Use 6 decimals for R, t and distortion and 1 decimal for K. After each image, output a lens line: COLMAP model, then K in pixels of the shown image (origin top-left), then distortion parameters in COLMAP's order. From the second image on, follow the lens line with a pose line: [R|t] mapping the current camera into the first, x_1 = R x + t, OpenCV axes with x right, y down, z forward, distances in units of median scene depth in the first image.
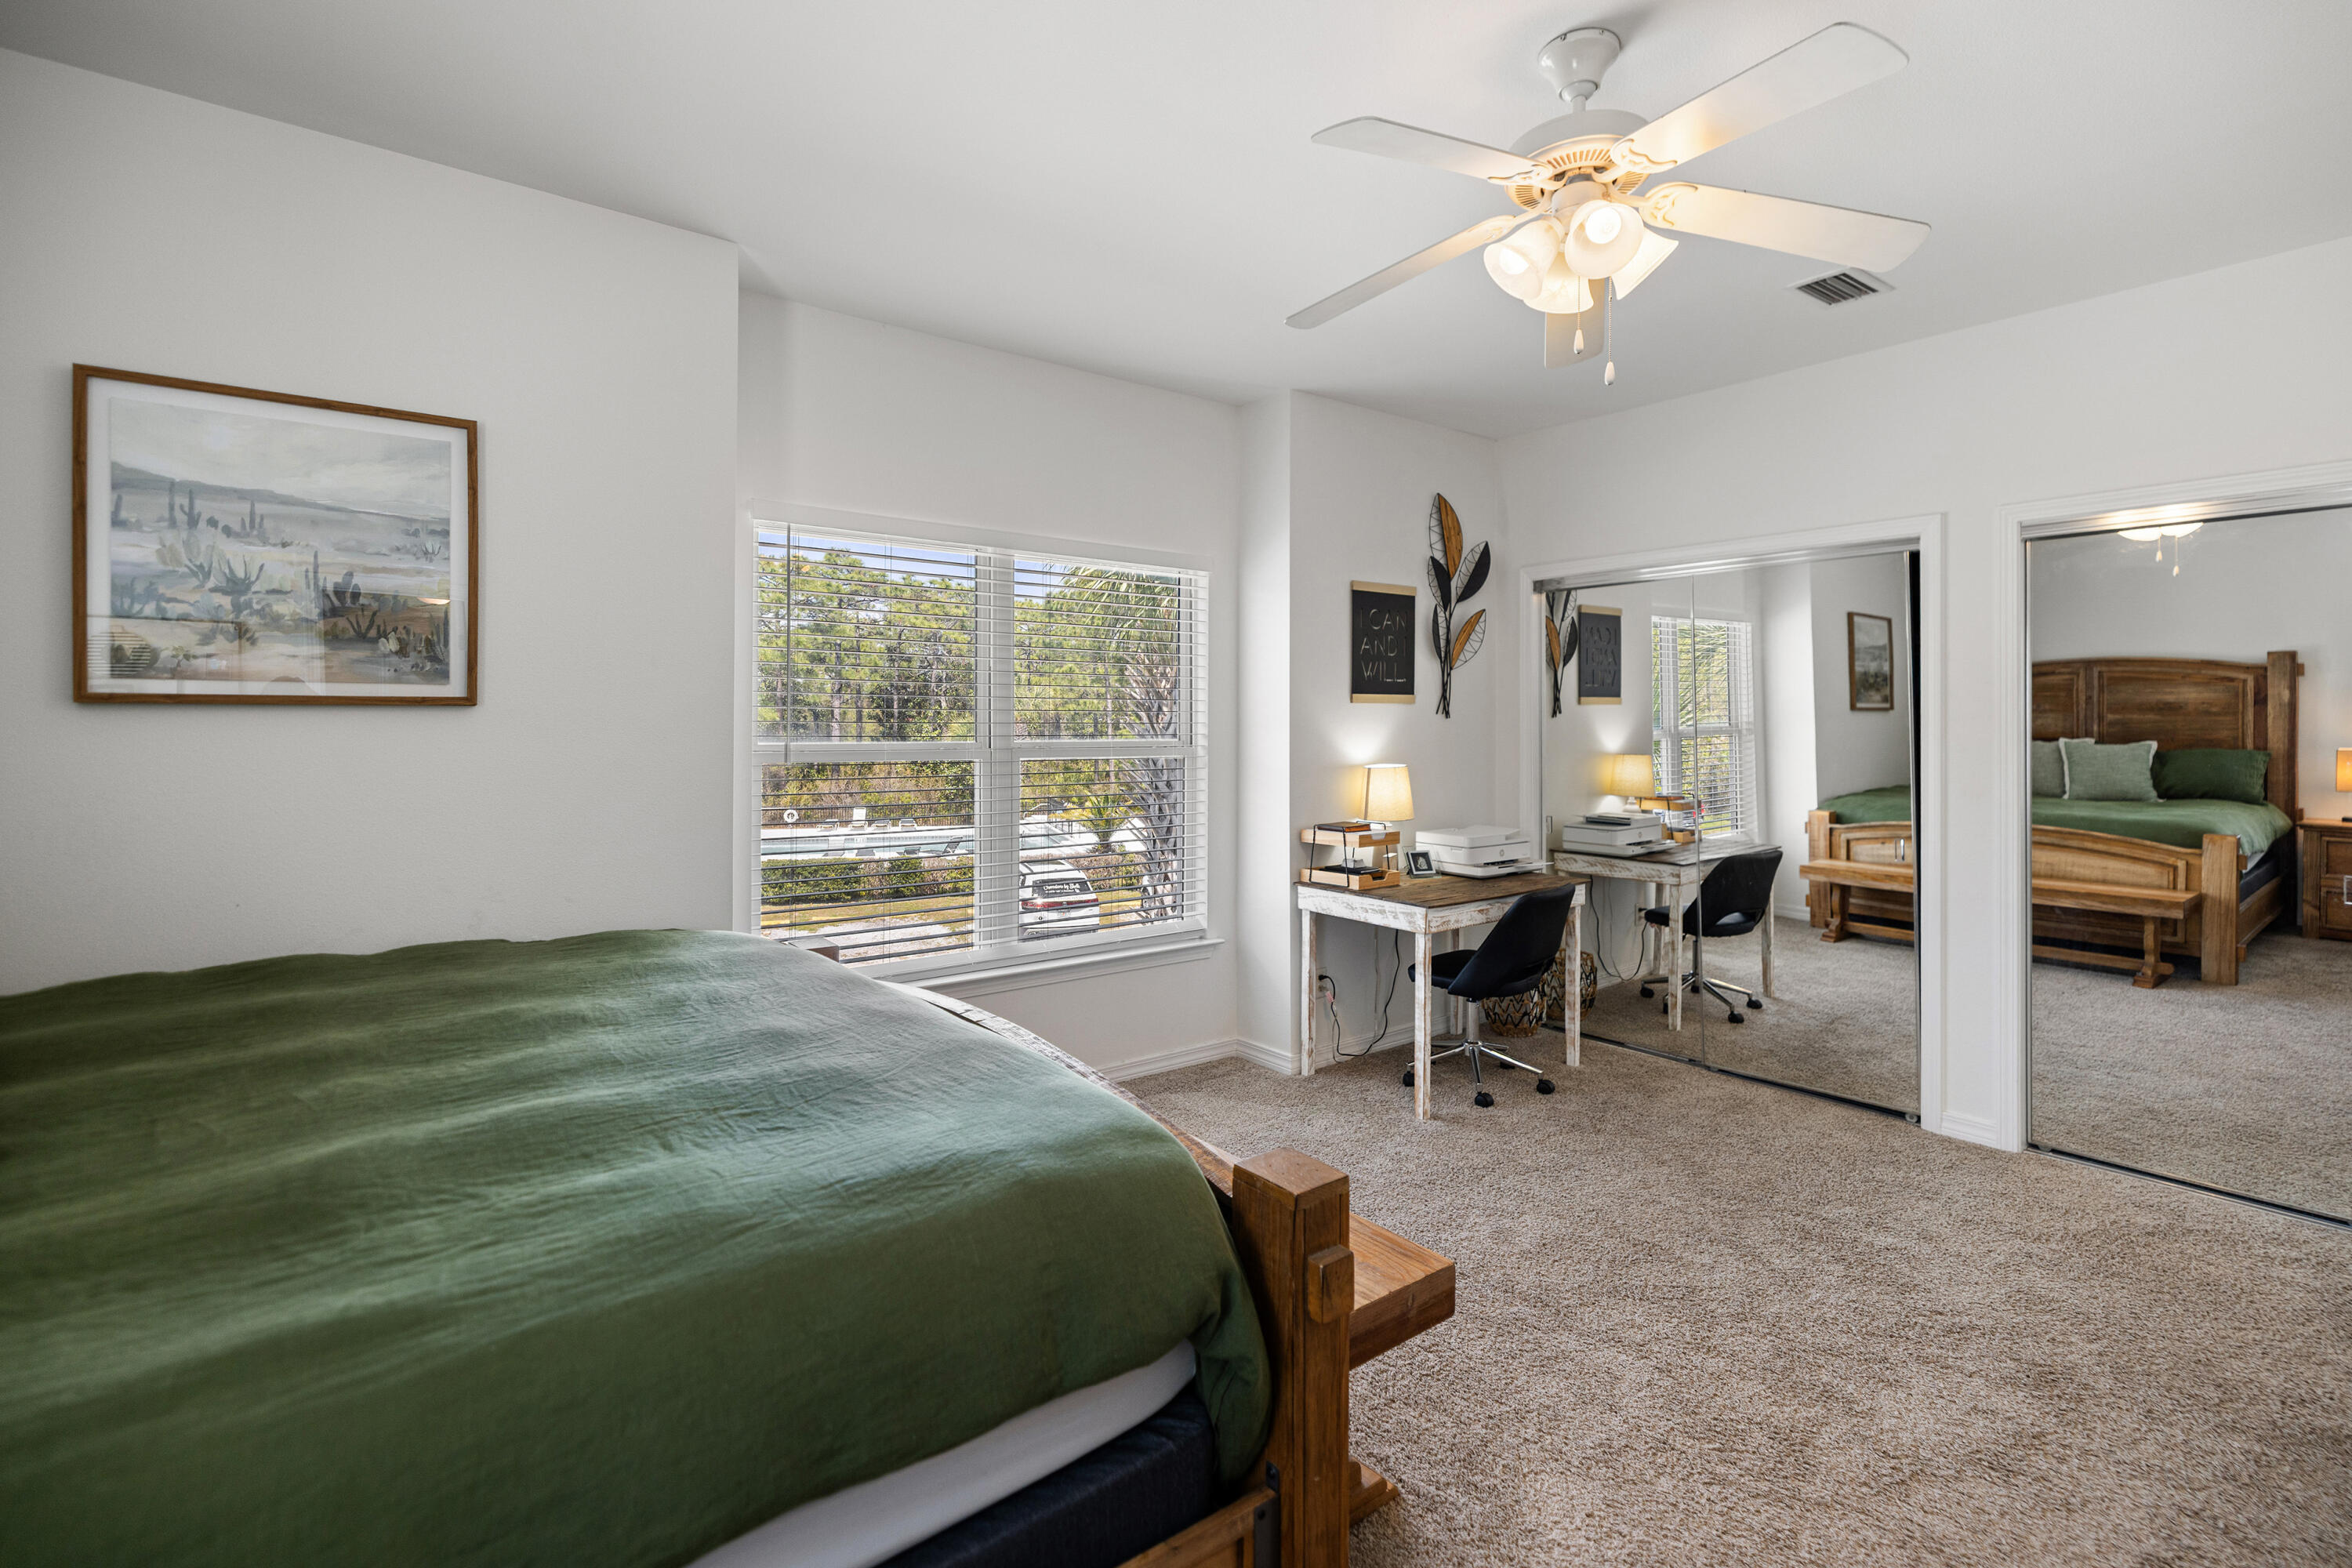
lens RADIAL K [[1085.8, 0, 1181.4], [0, 1085.8, 728.8], [0, 0, 1]] dist [0.000941, -0.000067]
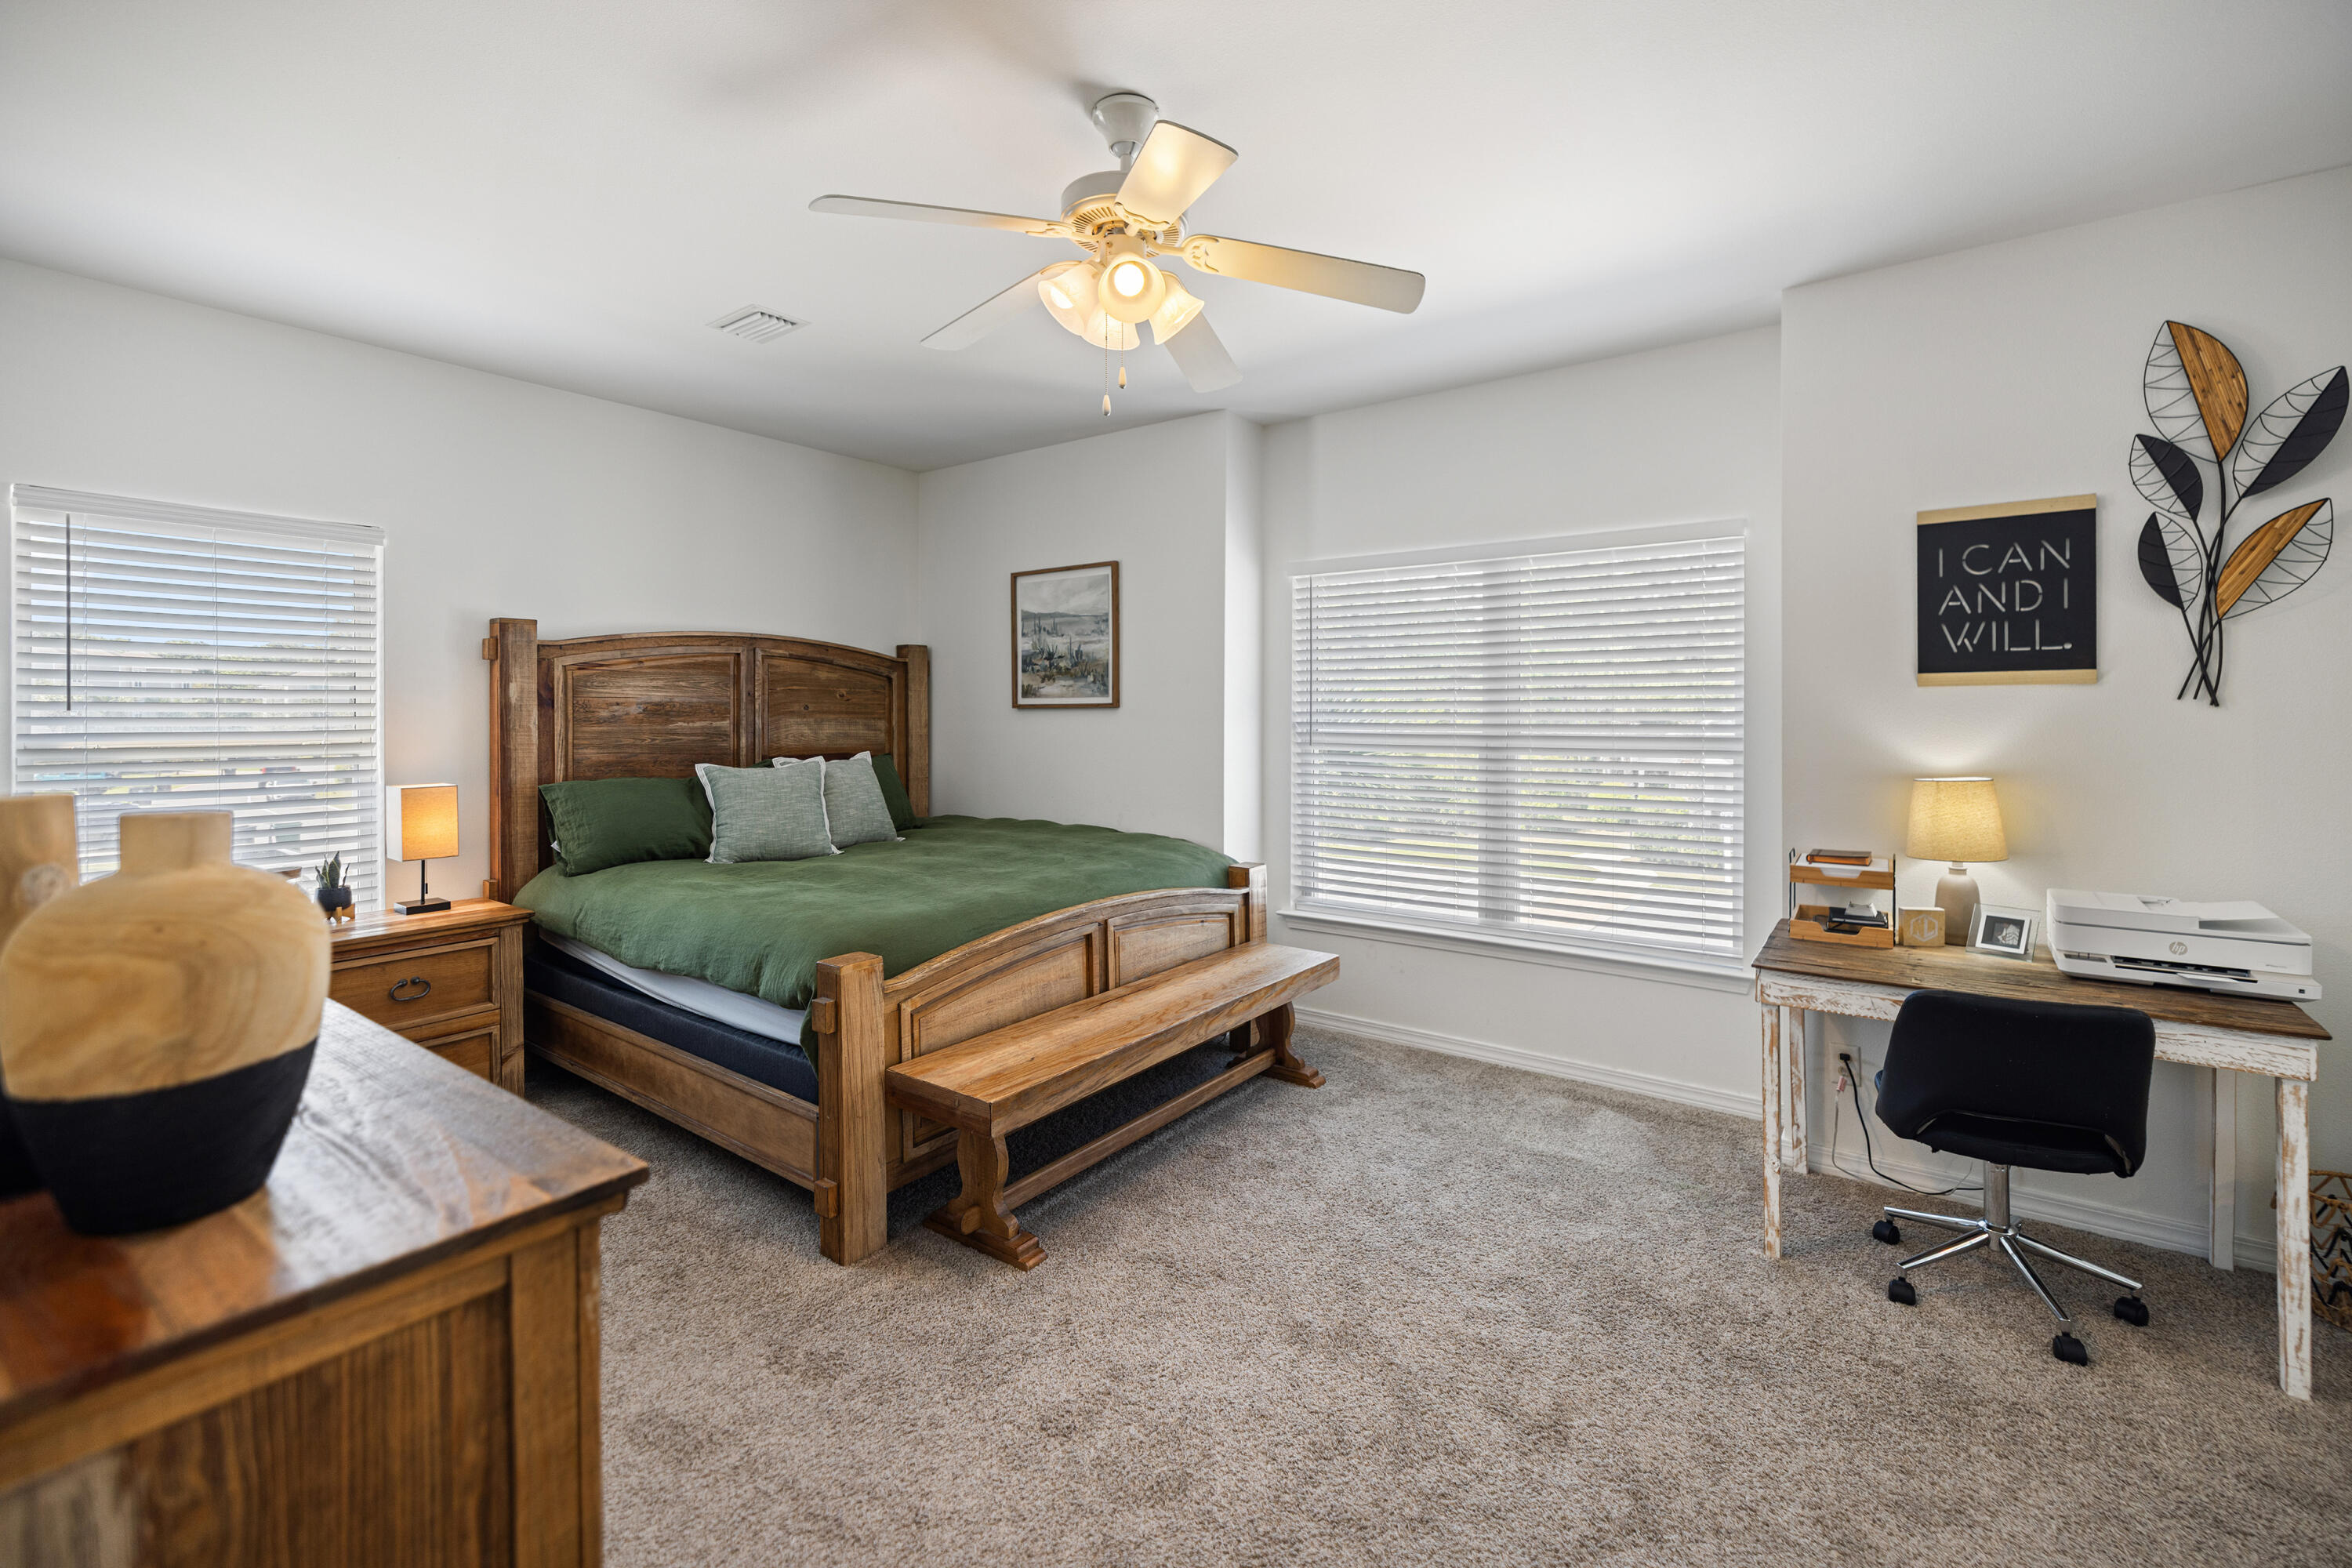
lens RADIAL K [[1011.3, 0, 1182.9], [0, 1011.3, 712.8], [0, 0, 1]] dist [0.000119, 0.000027]
pose [[0.271760, 0.000125, -0.962365, 1.128476], [-0.000919, 1.000000, -0.000129, -0.011905], [0.962365, 0.000920, 0.271760, 0.630300]]
